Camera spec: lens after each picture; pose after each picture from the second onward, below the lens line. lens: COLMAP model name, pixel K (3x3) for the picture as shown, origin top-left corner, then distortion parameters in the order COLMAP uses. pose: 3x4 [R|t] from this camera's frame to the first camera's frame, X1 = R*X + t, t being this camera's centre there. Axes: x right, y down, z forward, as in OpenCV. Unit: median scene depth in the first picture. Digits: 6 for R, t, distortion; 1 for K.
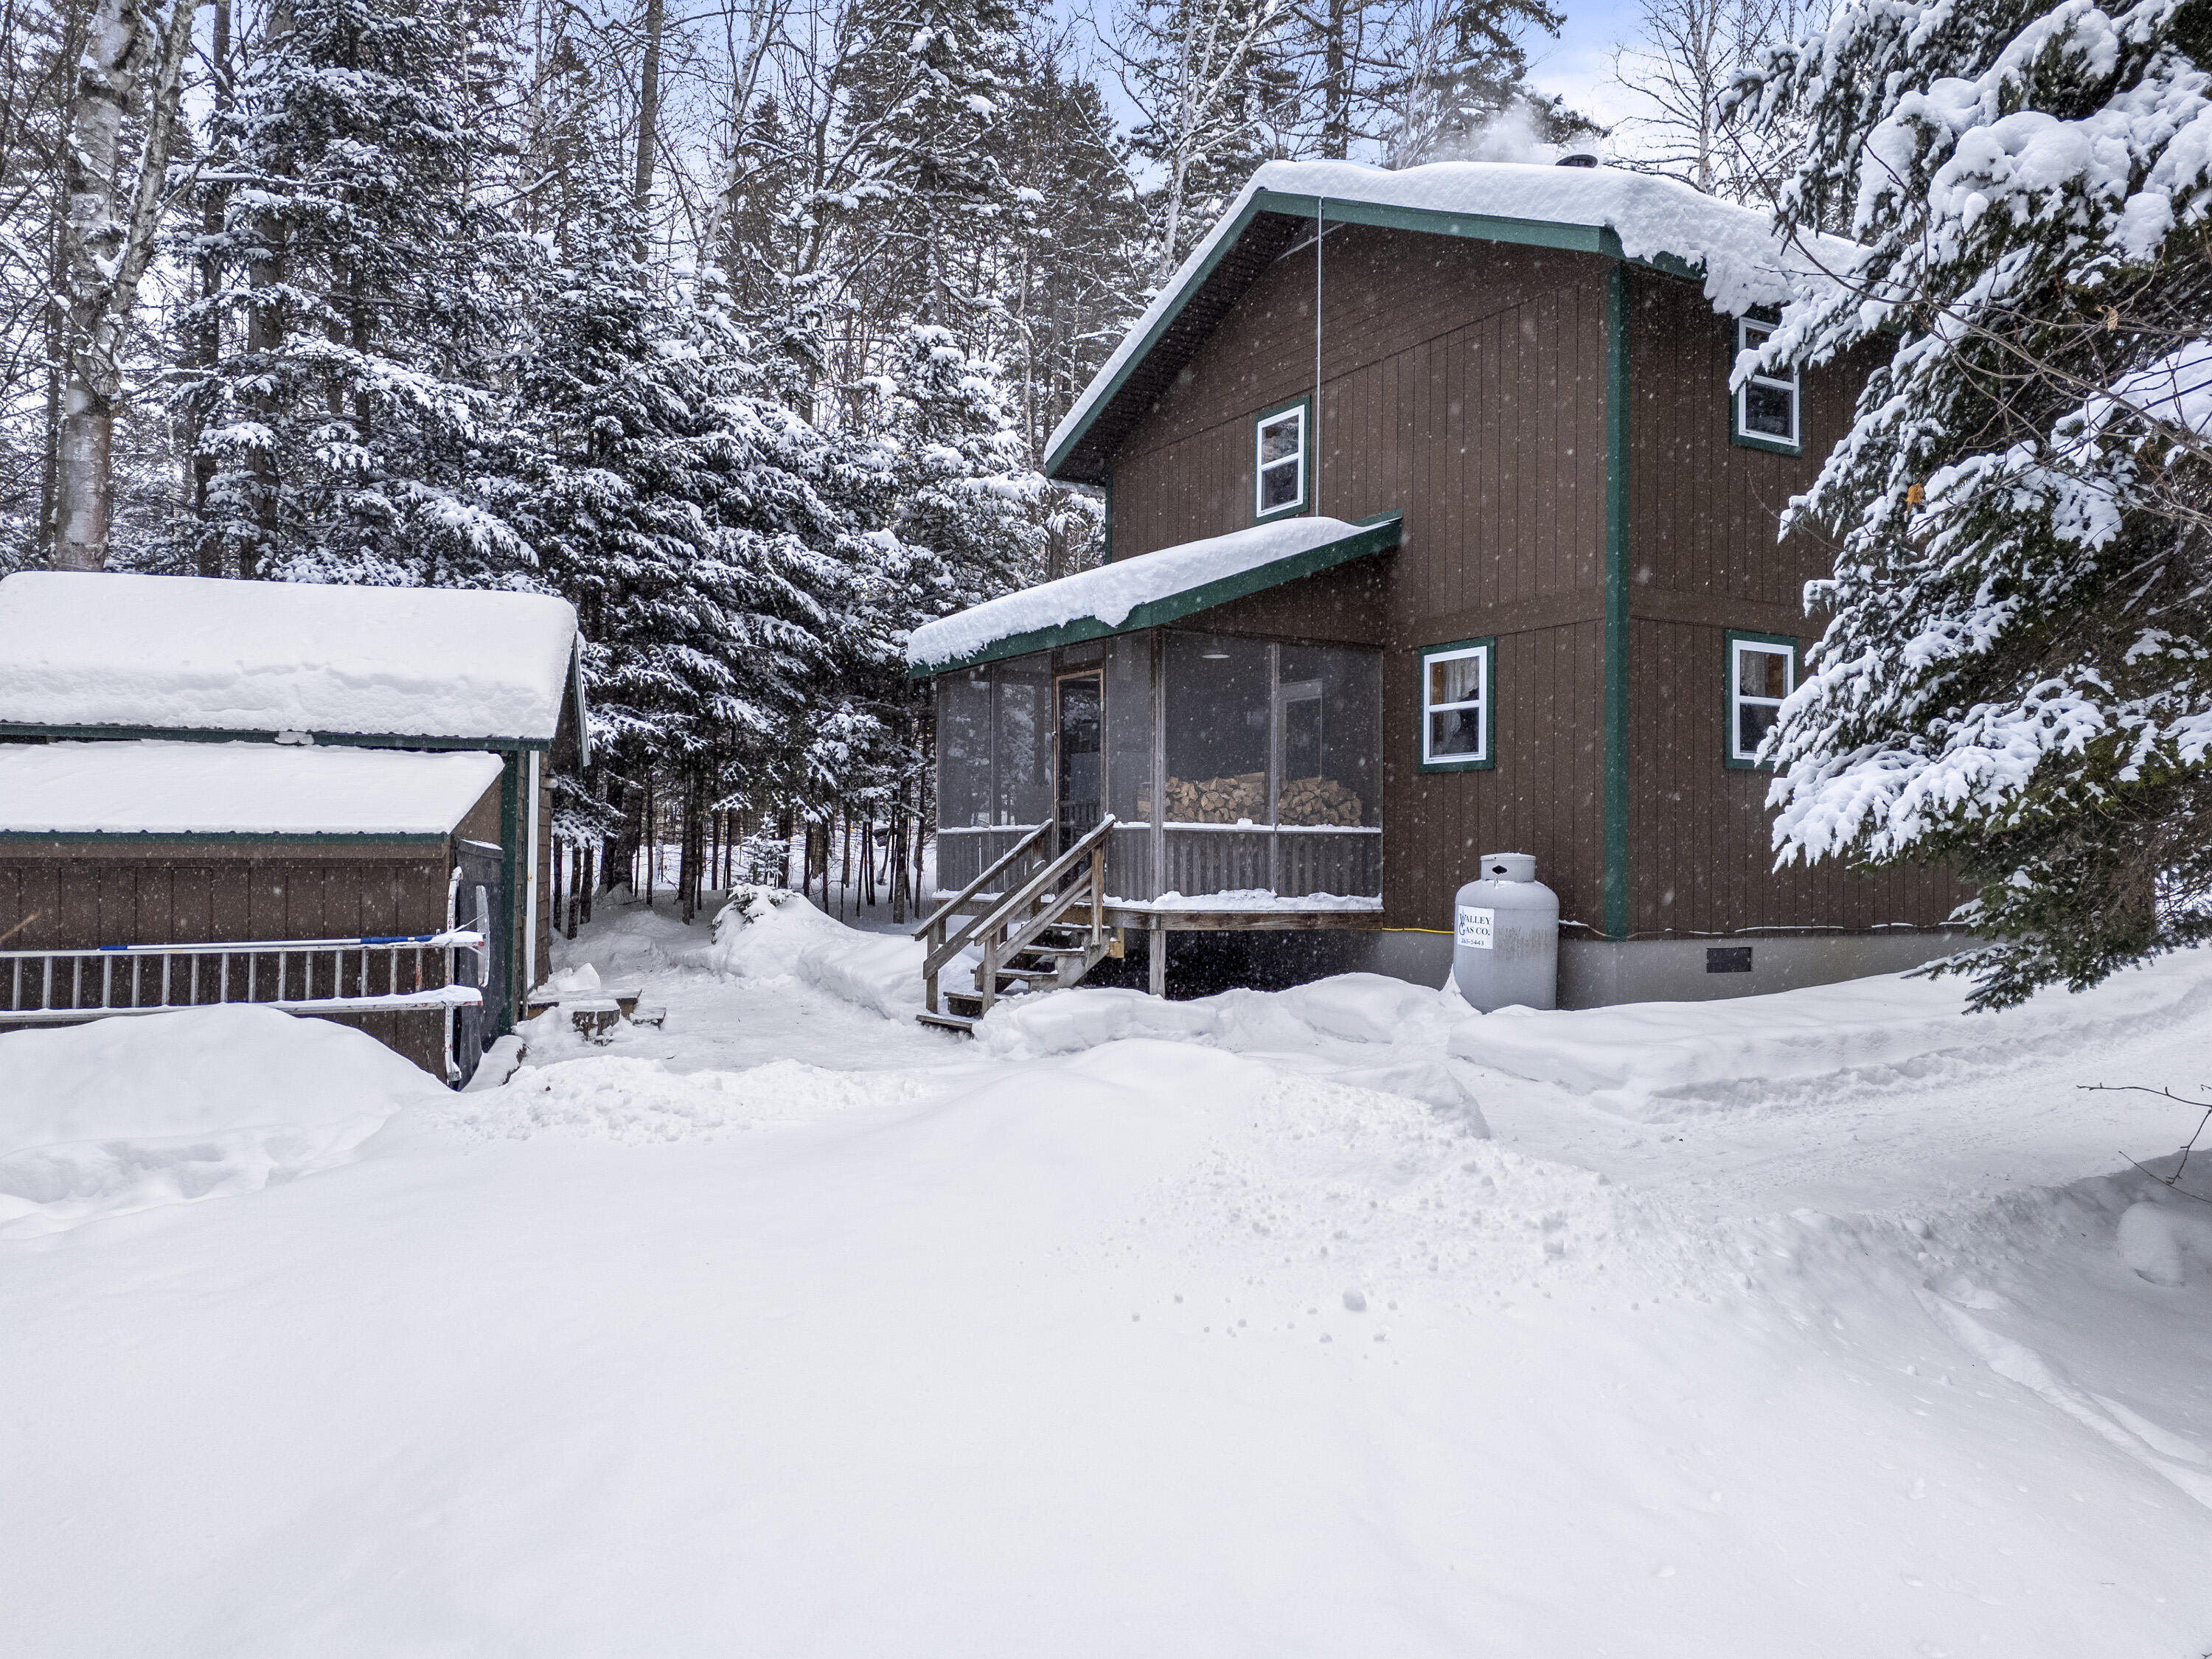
lens RADIAL K [[1615.5, 0, 1110.0], [0, 1615.5, 830.3], [0, 0, 1]] dist [0.064508, -0.050166]
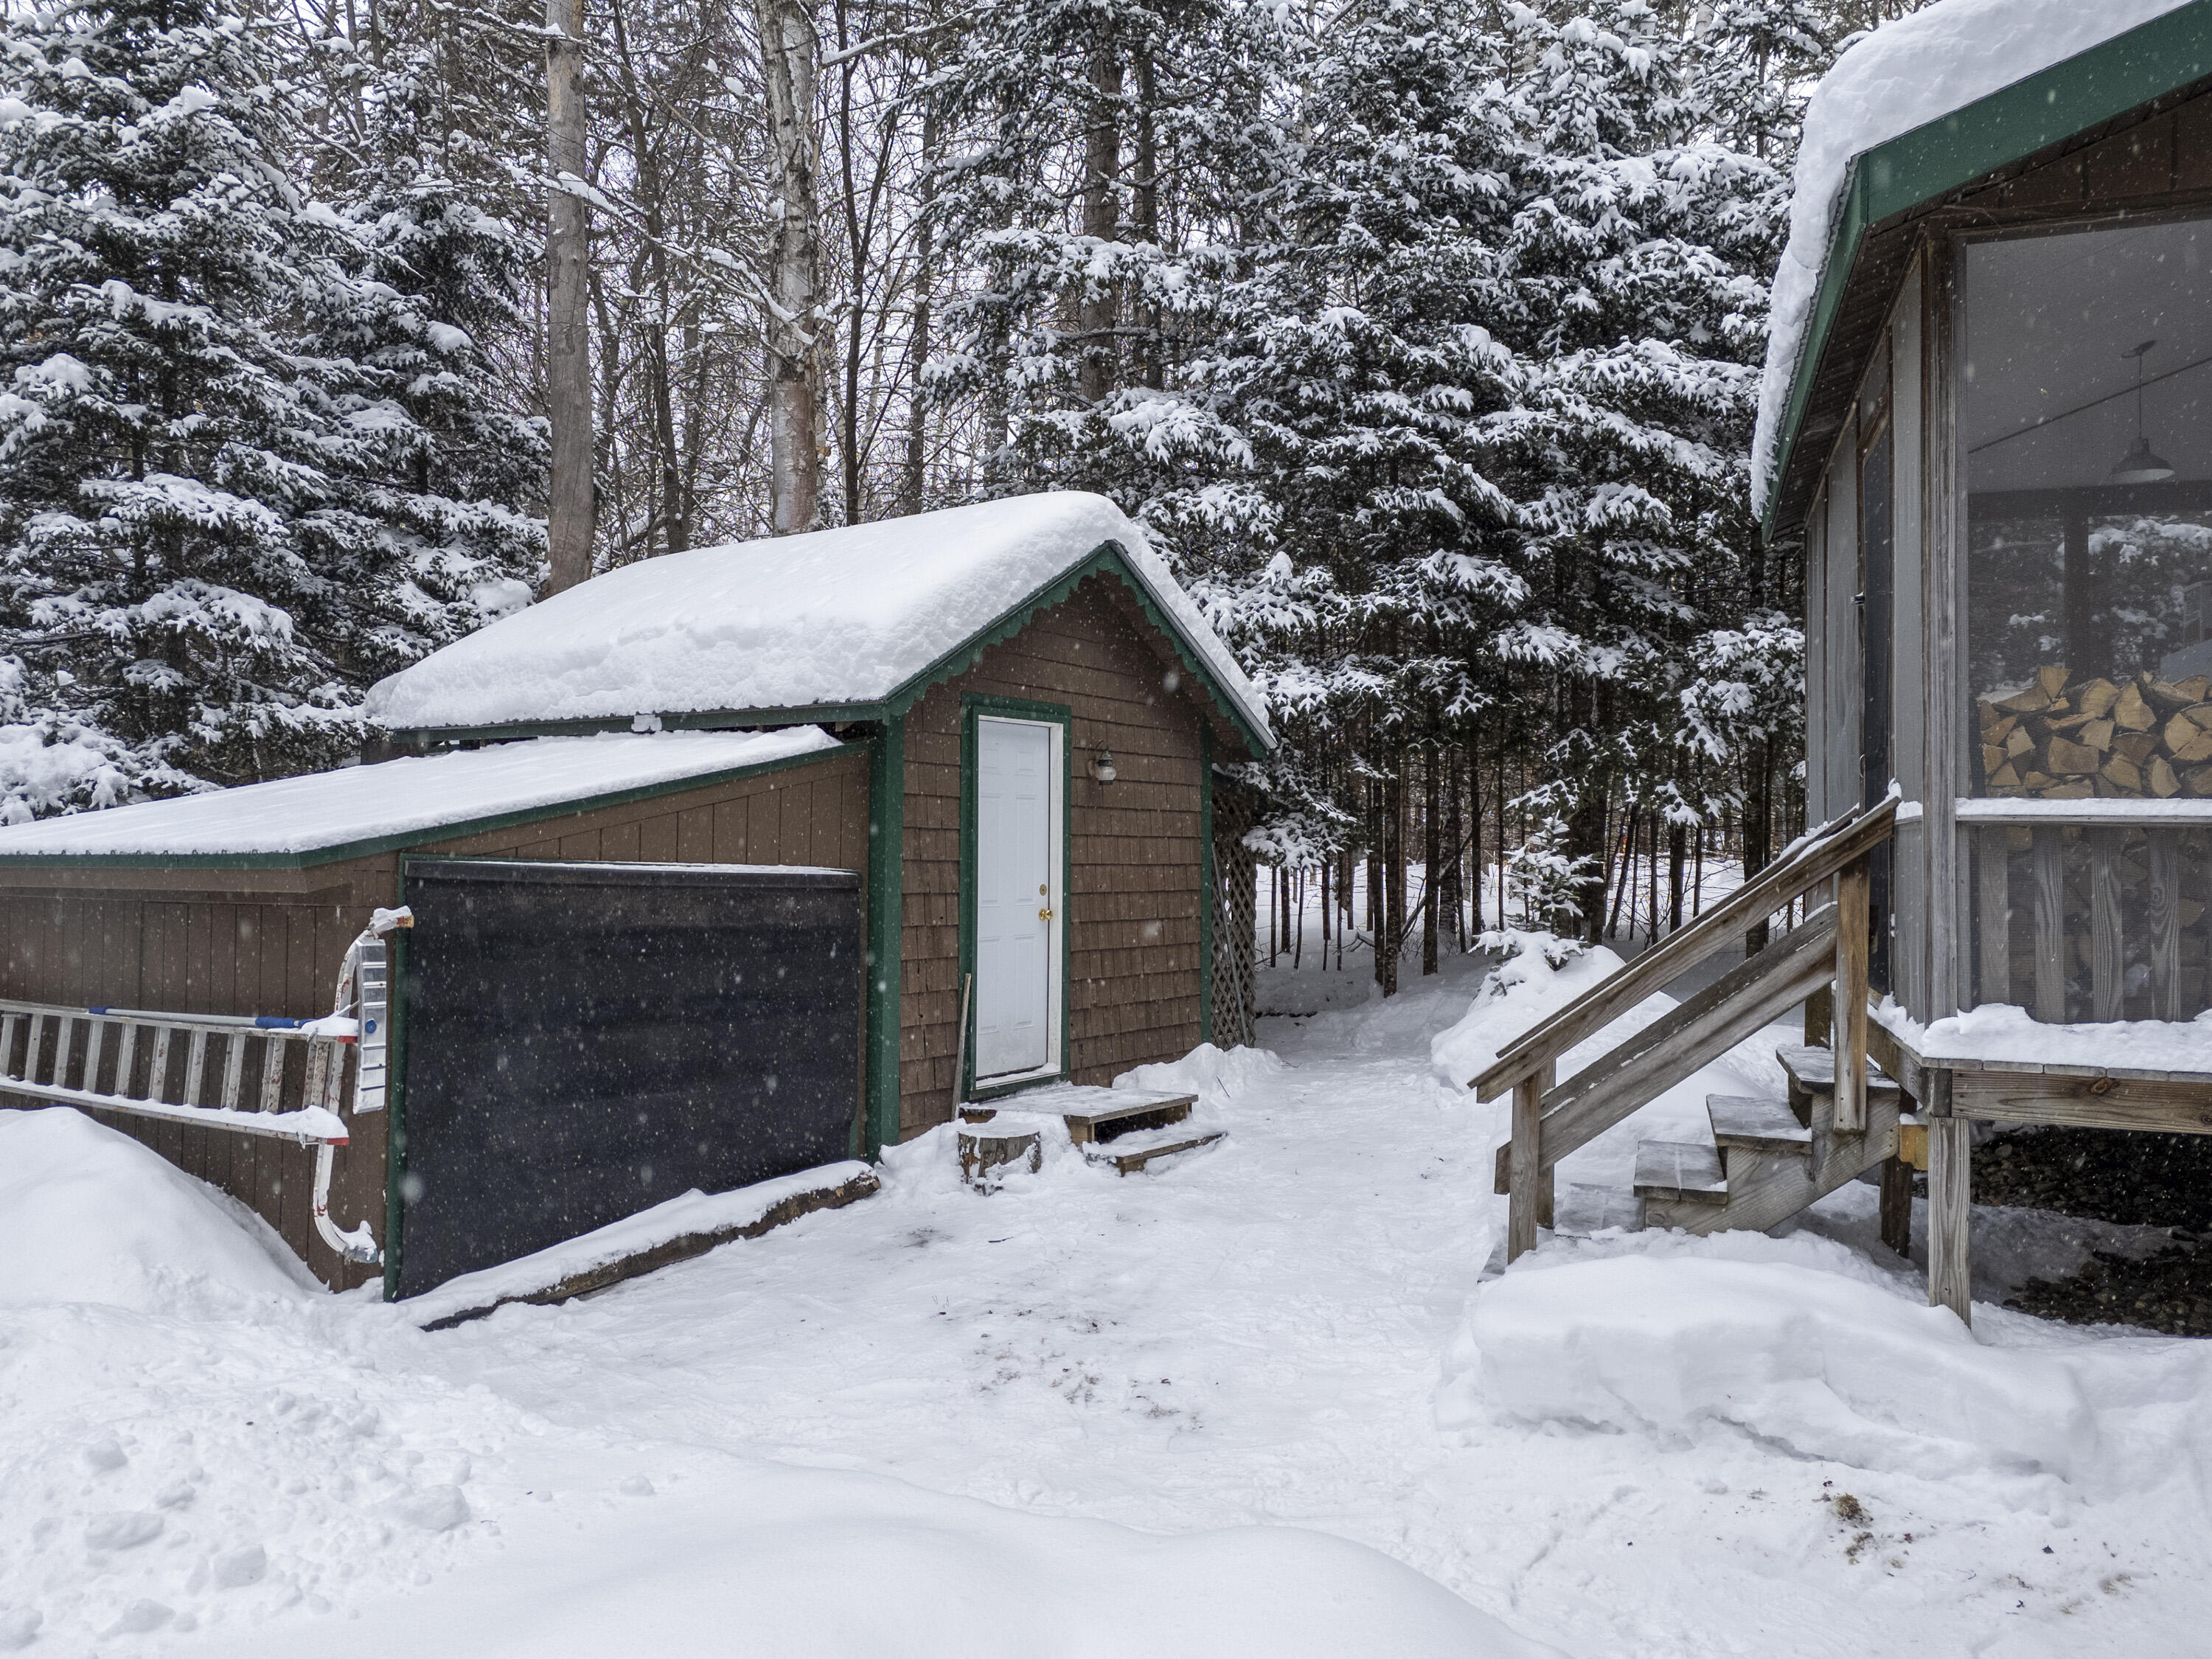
lens RADIAL K [[1615.5, 0, 1105.7], [0, 1615.5, 843.1], [0, 0, 1]] dist [0.064508, -0.050166]
pose [[0.637427, -0.011682, -0.770422, 0.145623], [0.011009, 0.999921, -0.006053, 0.003379], [0.770432, -0.004624, 0.637505, 0.506076]]
